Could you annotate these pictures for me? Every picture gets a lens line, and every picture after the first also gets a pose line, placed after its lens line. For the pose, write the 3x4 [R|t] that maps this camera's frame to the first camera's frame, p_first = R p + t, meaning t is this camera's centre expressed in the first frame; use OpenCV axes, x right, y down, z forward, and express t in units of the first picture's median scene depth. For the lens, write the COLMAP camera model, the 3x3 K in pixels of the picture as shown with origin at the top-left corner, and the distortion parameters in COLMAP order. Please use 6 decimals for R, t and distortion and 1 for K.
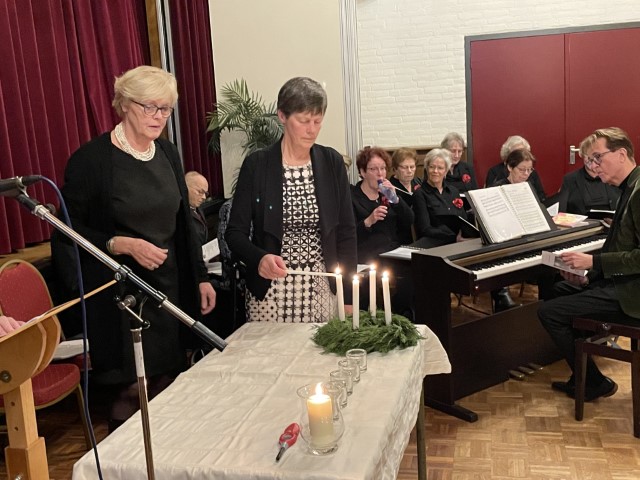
lens RADIAL K [[765.7, 0, 321.7], [0, 765.7, 246.5], [0, 0, 1]] dist [0.114405, -0.087940]
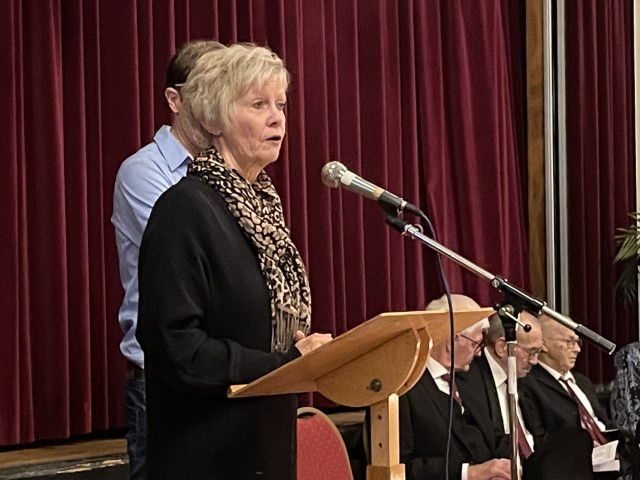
lens RADIAL K [[1721.6, 0, 320.0], [0, 1721.6, 240.0], [0, 0, 1]] dist [0.016707, -0.130514]
pose [[0.947675, 0.034474, -0.317369, 0.193477], [-0.096888, 0.978319, -0.183043, 0.378626], [0.304178, 0.204214, 0.930469, -1.014273]]
